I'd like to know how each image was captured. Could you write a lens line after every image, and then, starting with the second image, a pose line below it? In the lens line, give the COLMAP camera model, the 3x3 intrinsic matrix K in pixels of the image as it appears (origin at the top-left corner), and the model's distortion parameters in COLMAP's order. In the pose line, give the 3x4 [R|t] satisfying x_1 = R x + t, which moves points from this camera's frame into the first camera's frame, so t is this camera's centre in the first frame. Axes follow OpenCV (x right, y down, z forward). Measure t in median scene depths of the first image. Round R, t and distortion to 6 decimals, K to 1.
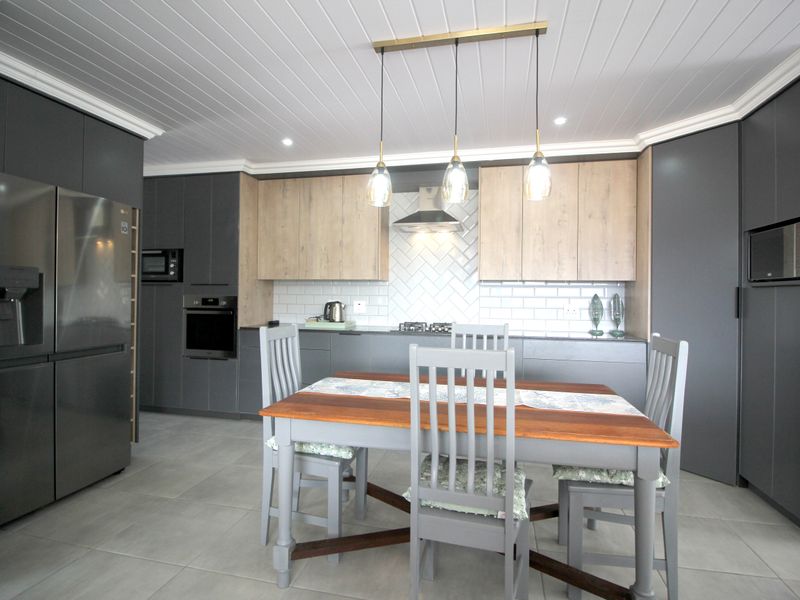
lens RADIAL K [[417.5, 0, 403.0], [0, 417.5, 298.3], [0, 0, 1]] dist [-0.000476, -0.001207]
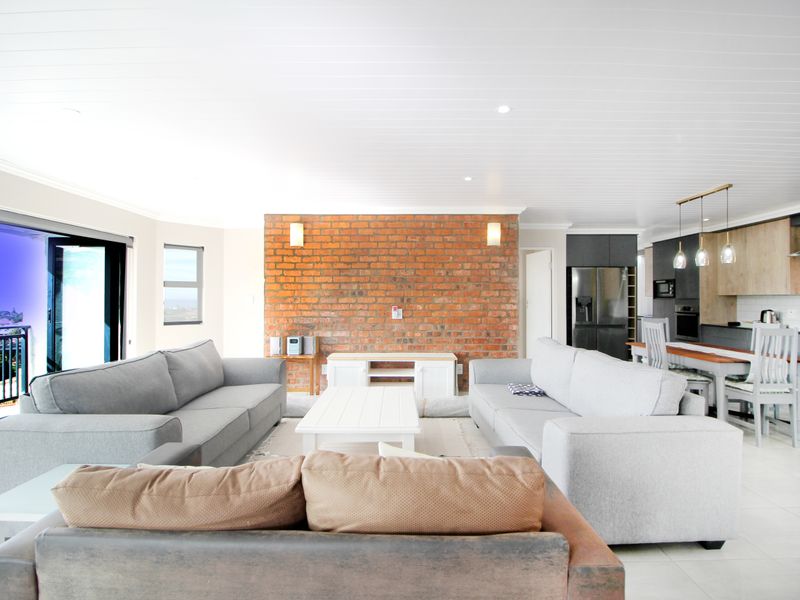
lens RADIAL K [[417.5, 0, 400.8], [0, 417.5, 296.5], [0, 0, 1]] dist [-0.000476, -0.001207]
pose [[0.209562, -0.013801, -0.977698, 0.970213], [-0.003241, 0.999885, -0.014808, -0.013168], [0.977790, 0.006272, 0.209493, -0.523214]]
